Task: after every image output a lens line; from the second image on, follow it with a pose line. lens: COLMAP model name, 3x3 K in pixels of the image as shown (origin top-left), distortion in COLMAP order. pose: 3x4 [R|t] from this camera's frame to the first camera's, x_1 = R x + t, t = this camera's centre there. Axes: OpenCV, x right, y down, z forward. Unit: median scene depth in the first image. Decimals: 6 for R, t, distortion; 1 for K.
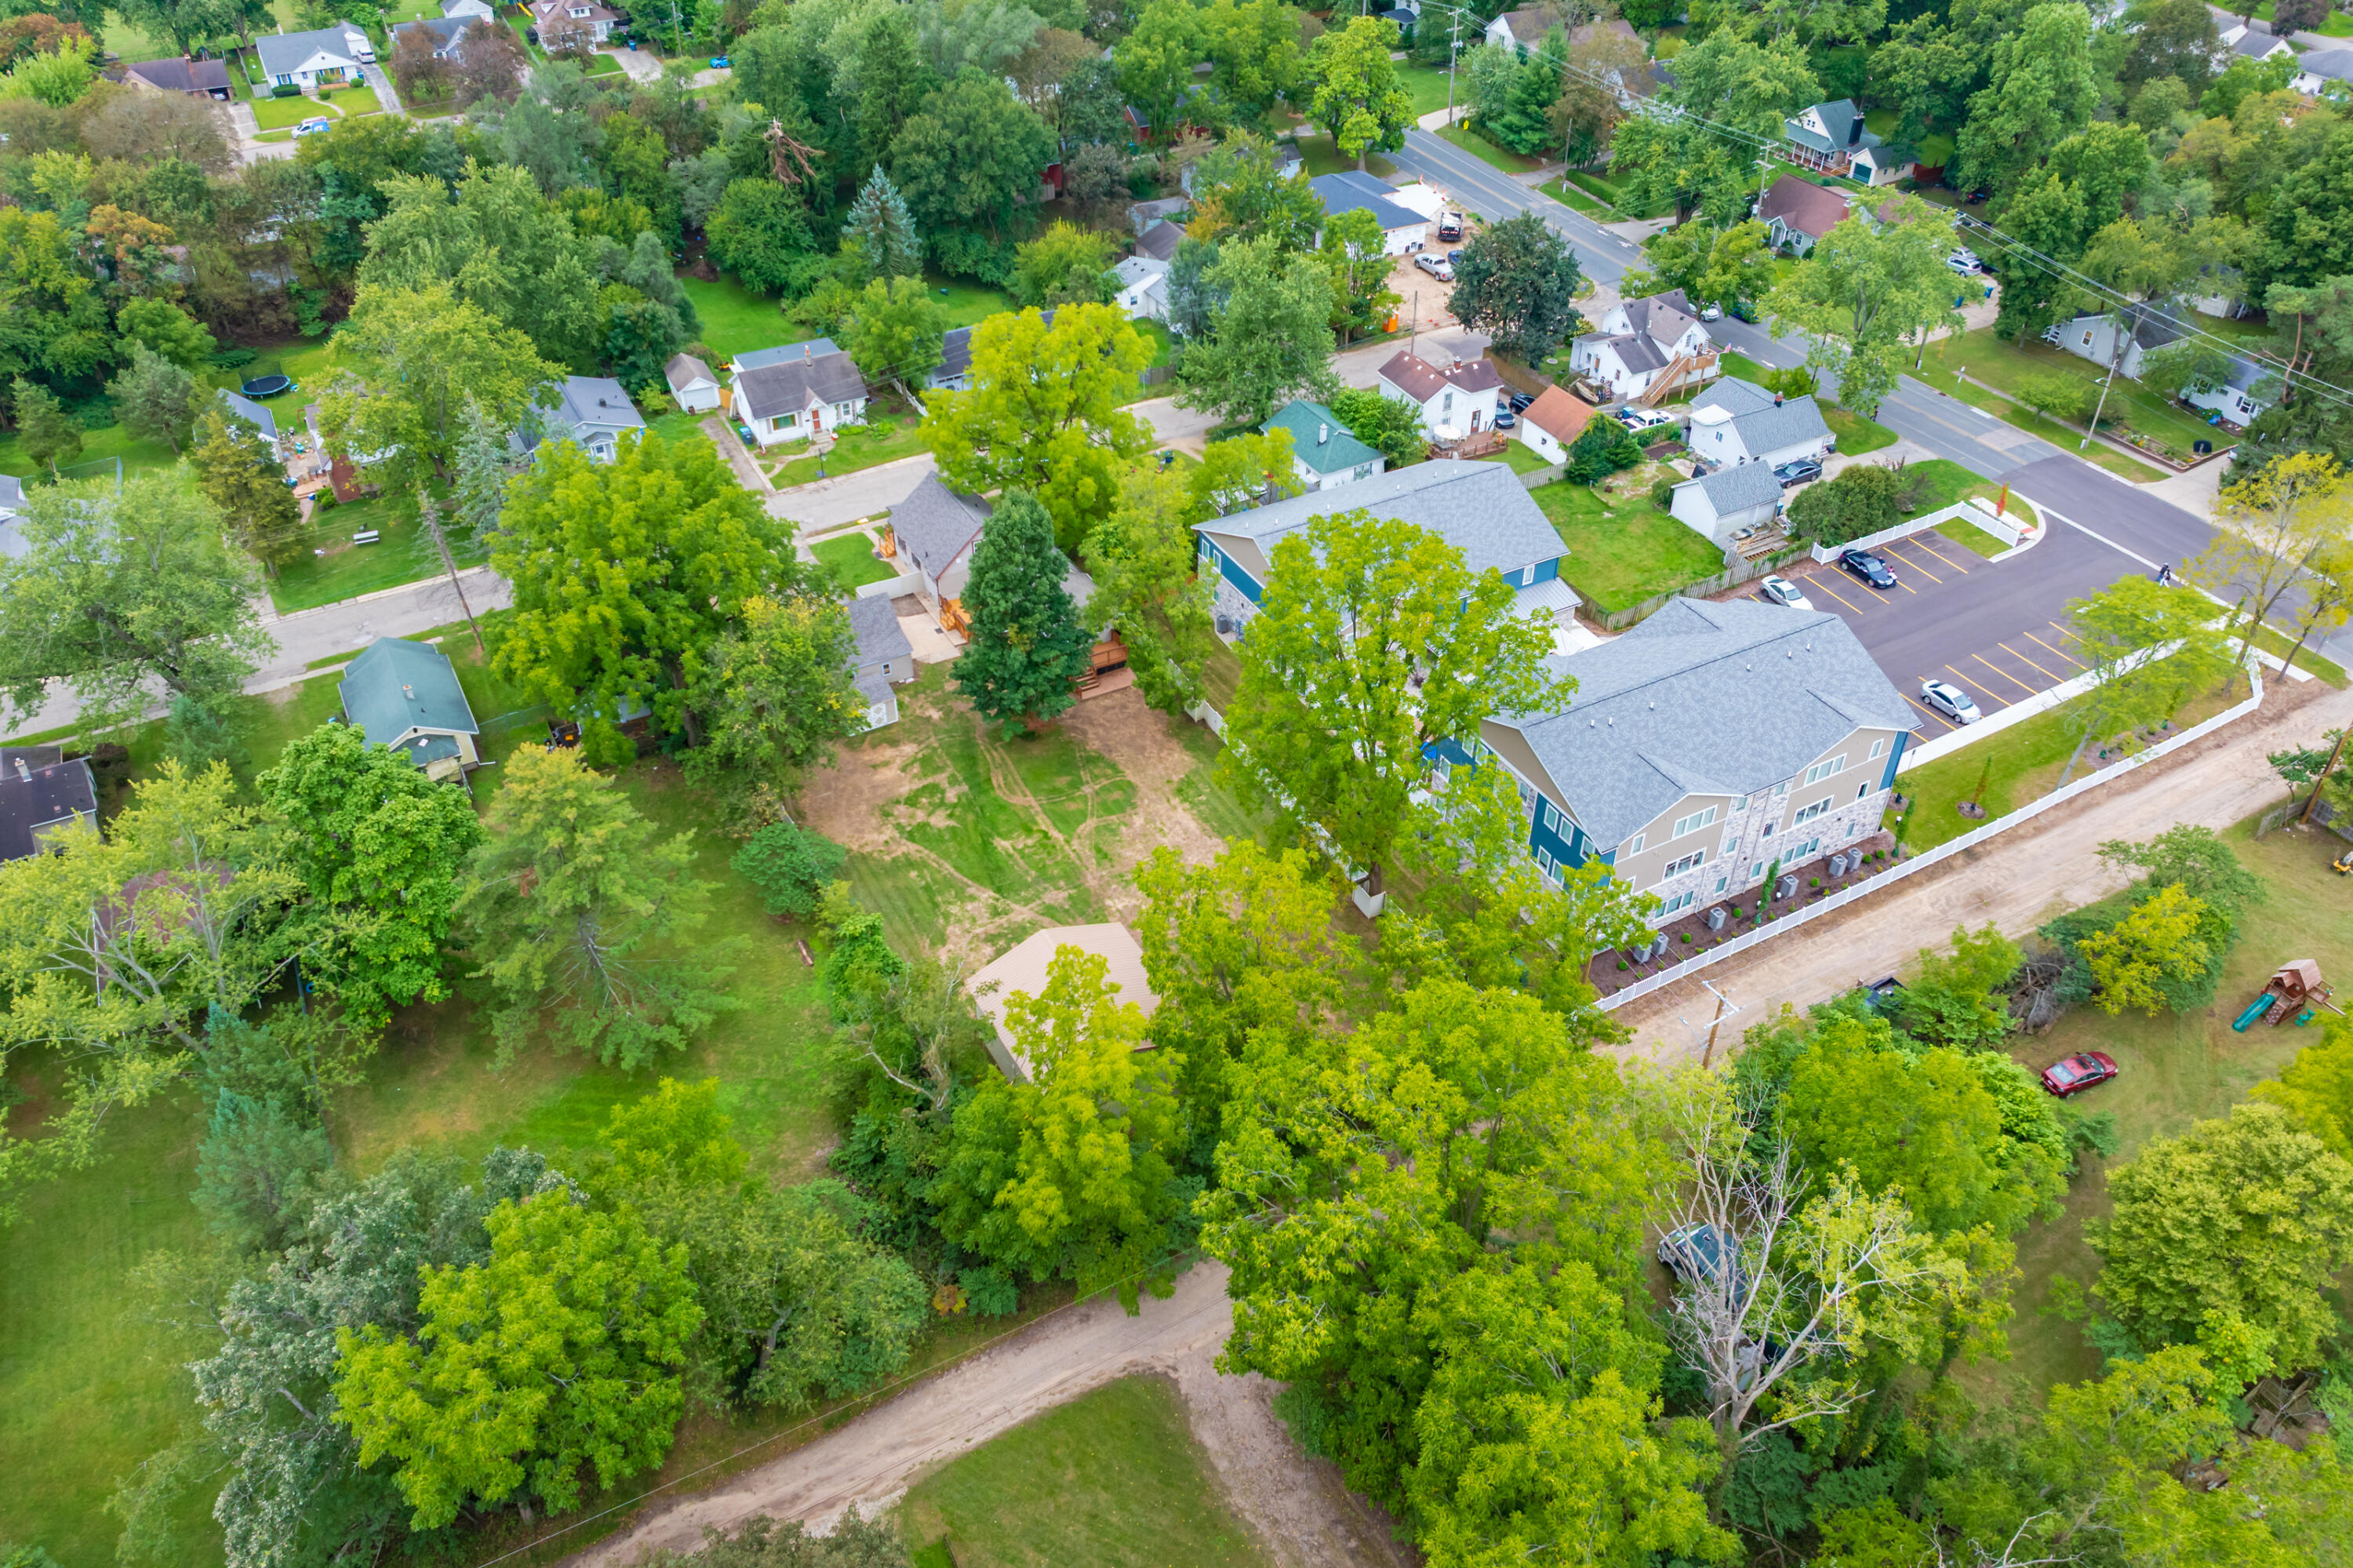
lens RADIAL K [[1681.5, 0, 1182.1], [0, 1681.5, 790.8], [0, 0, 1]] dist [-0.026788, 0.015412]
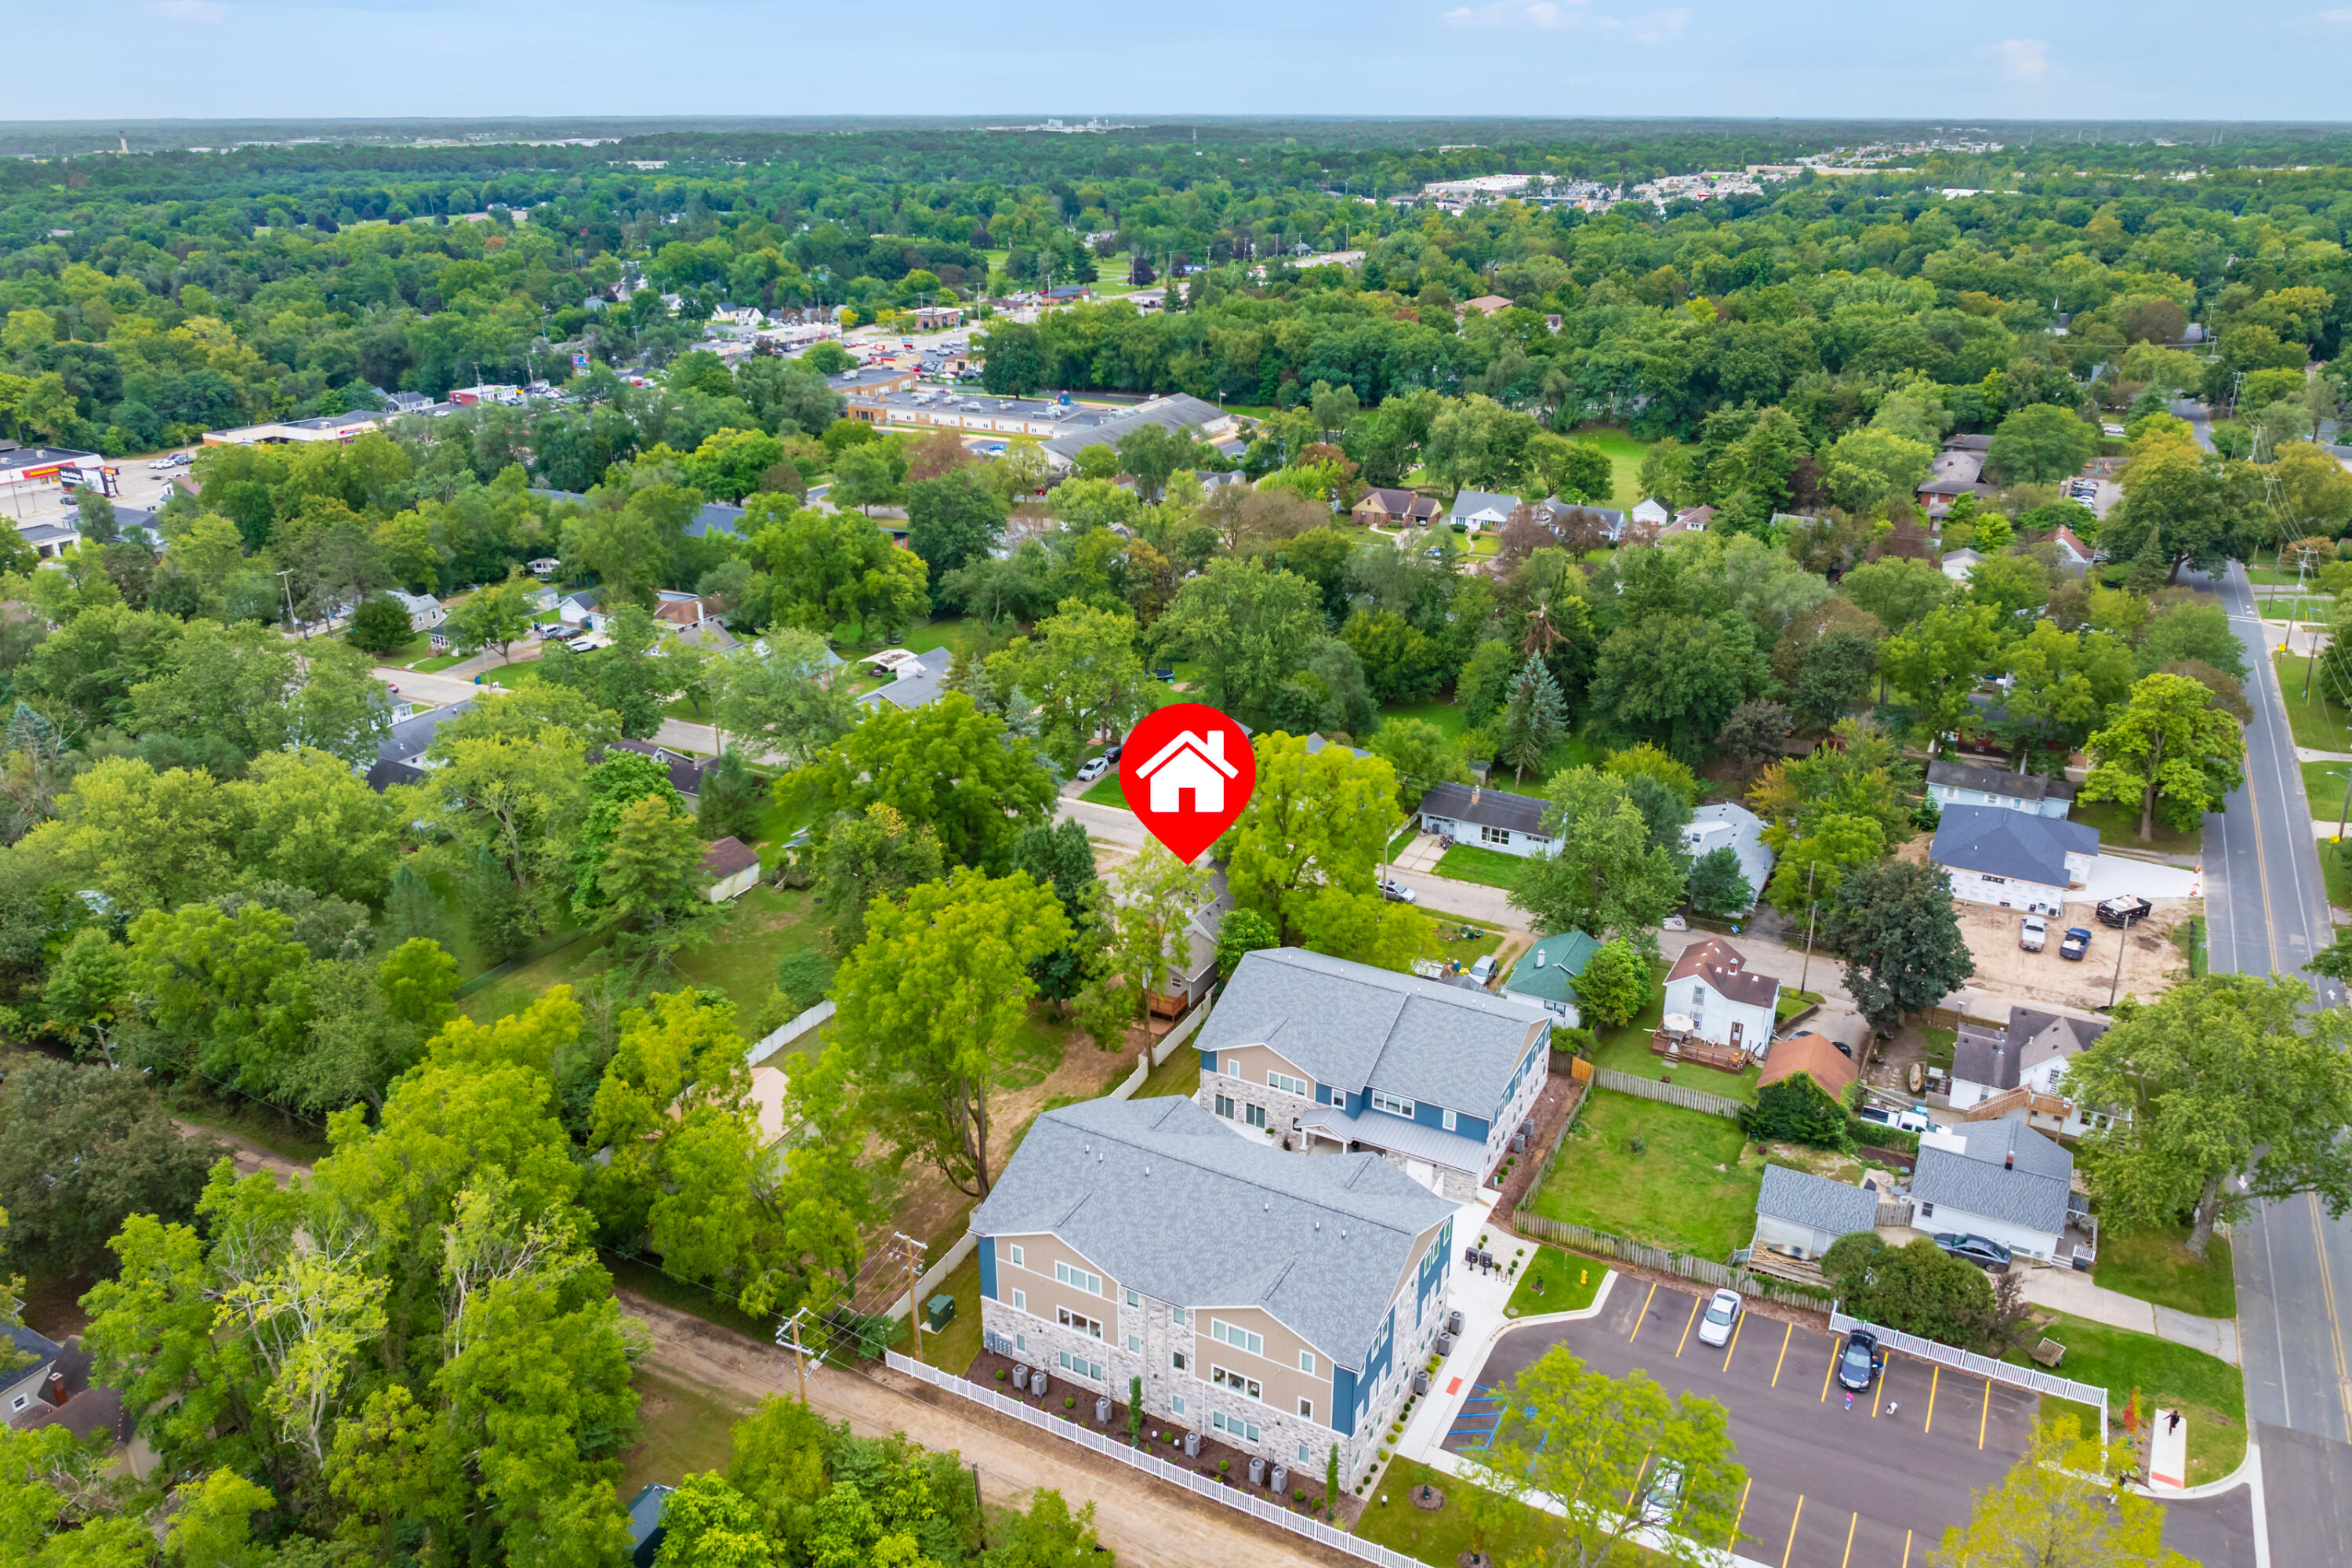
lens RADIAL K [[1664.8, 0, 1164.5], [0, 1664.8, 771.7], [0, 0, 1]] dist [-0.024946, 0.004209]
pose [[0.525573, 0.304439, -0.794411, 0.702816], [-0.516791, 0.855999, -0.013862, -0.175339], [0.675795, 0.417830, 0.607222, 0.196960]]
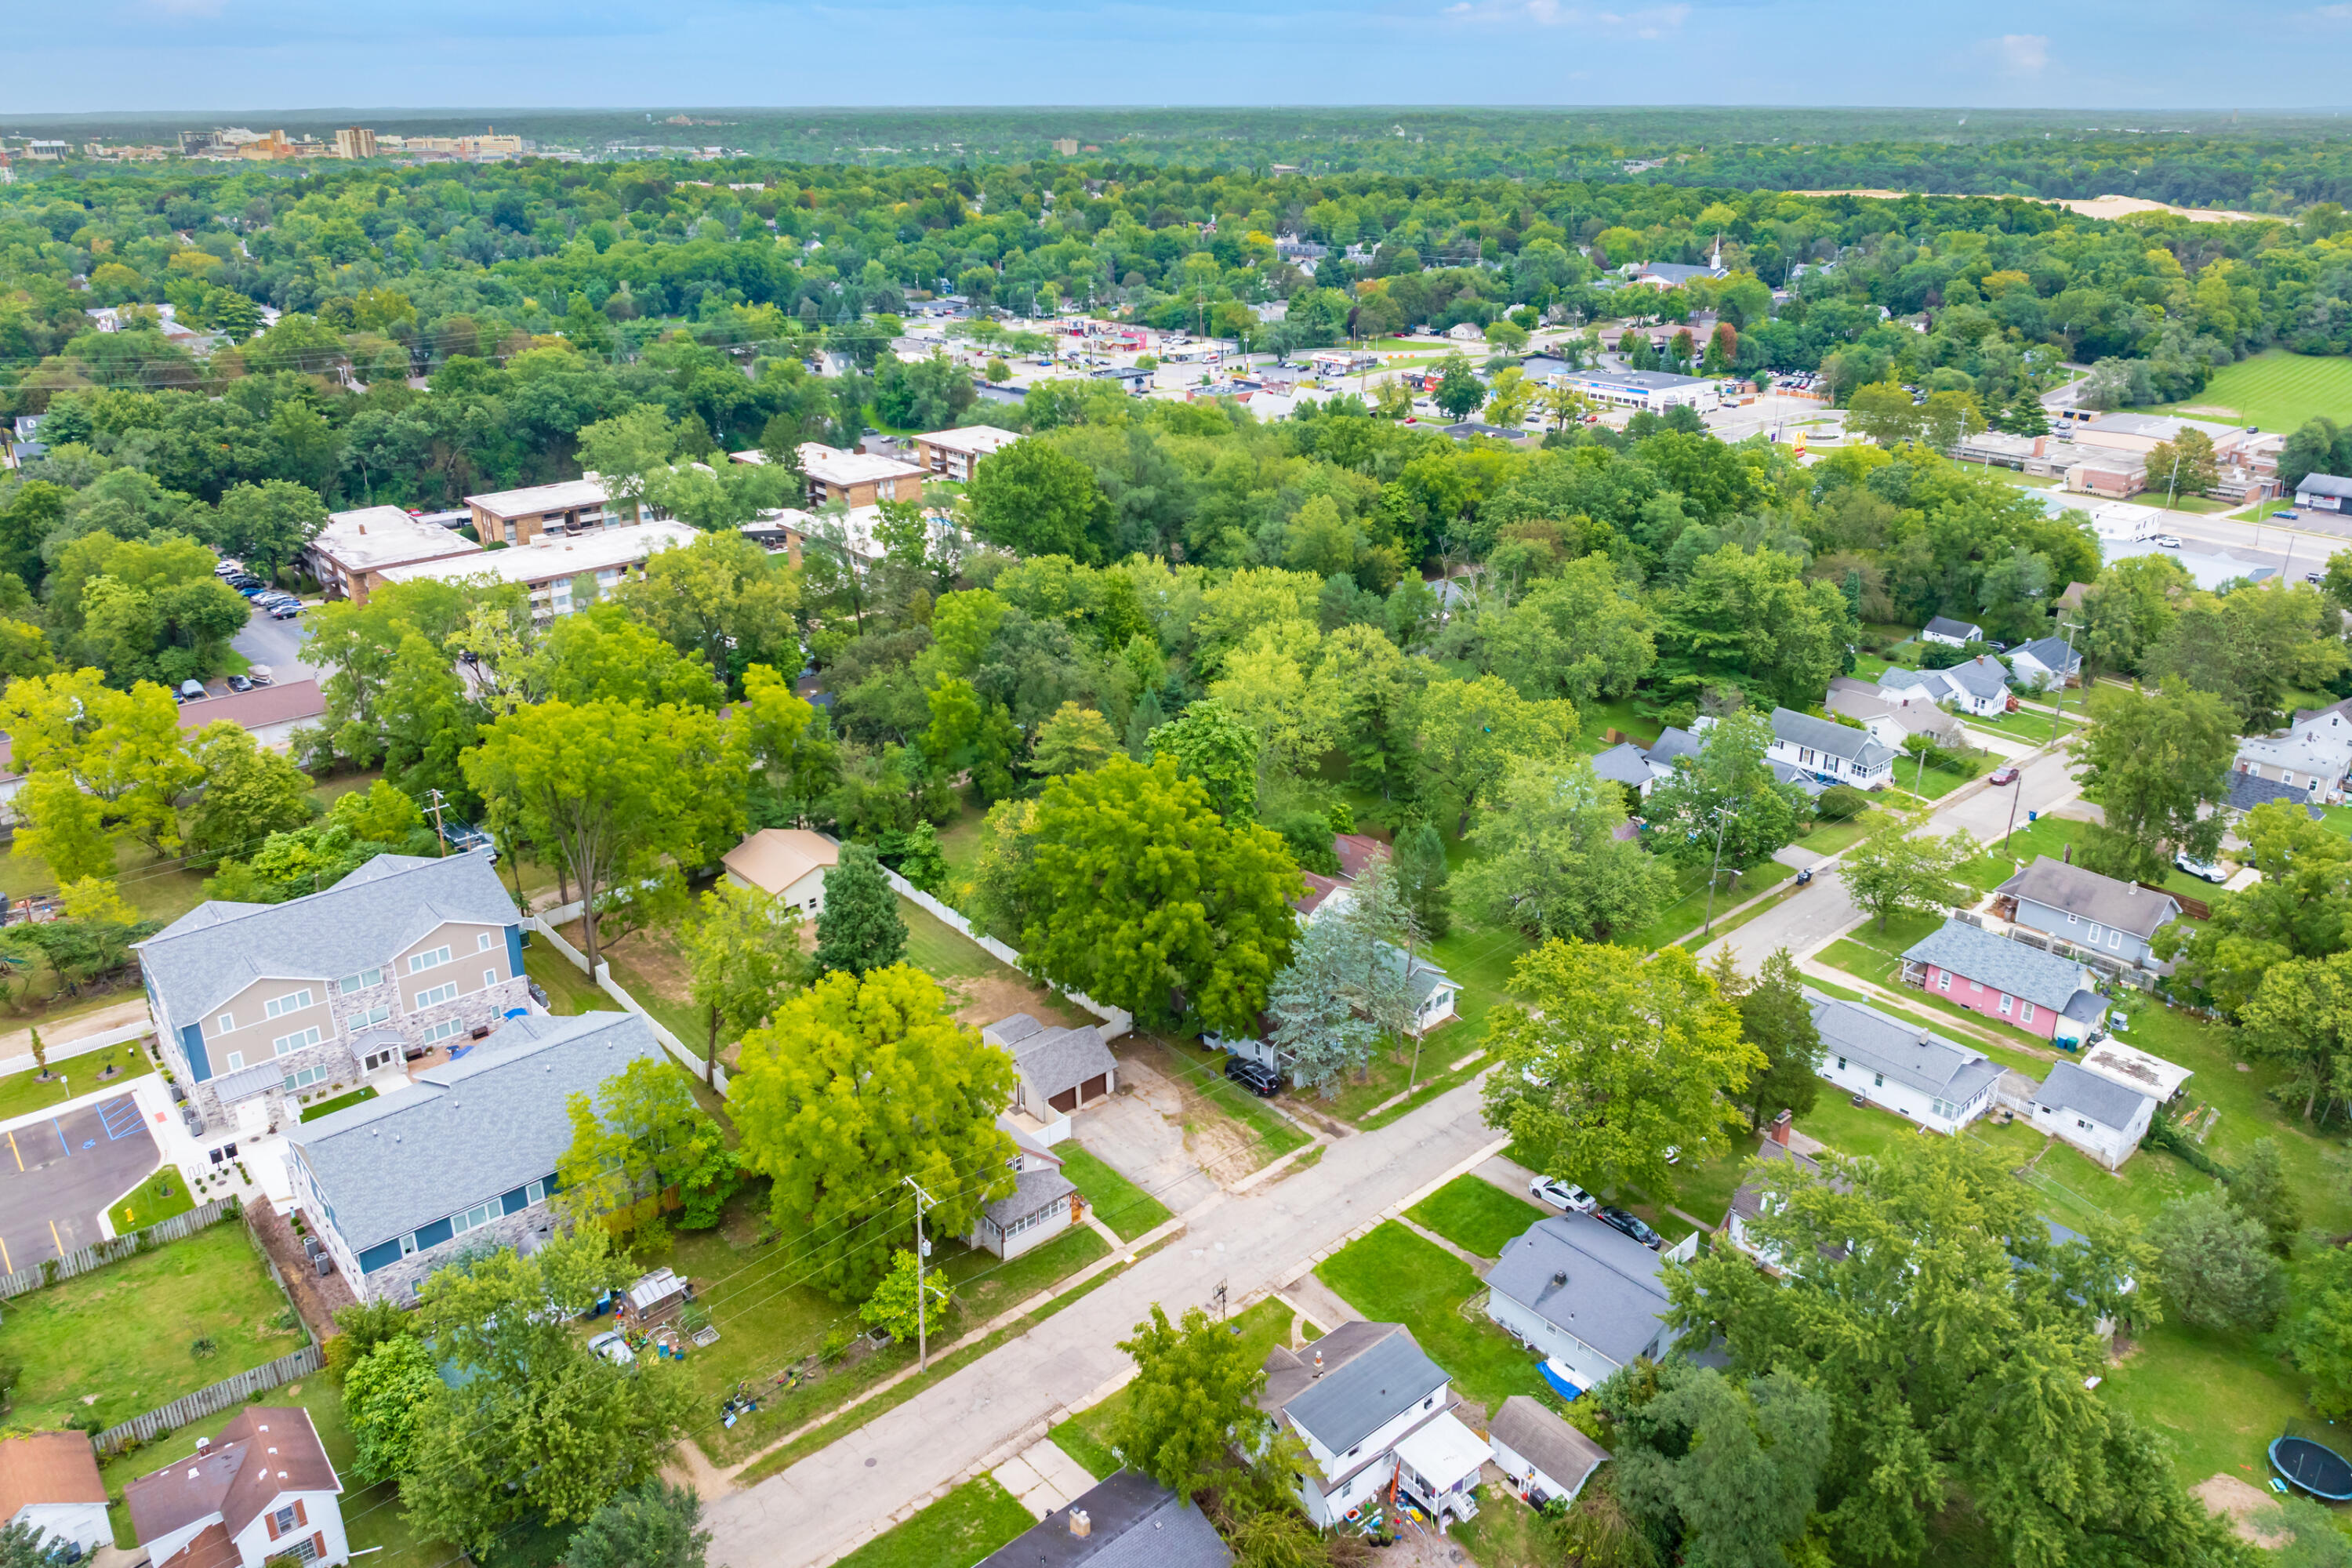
lens RADIAL K [[1634.0, 0, 1173.1], [0, 1634.0, 708.7], [0, 0, 1]] dist [-0.041961, 0.031846]
pose [[-0.977344, 0.066263, -0.201017, -0.072808], [-0.136433, 0.528861, 0.837670, -0.923946], [0.161817, 0.846117, -0.507839, 1.146072]]
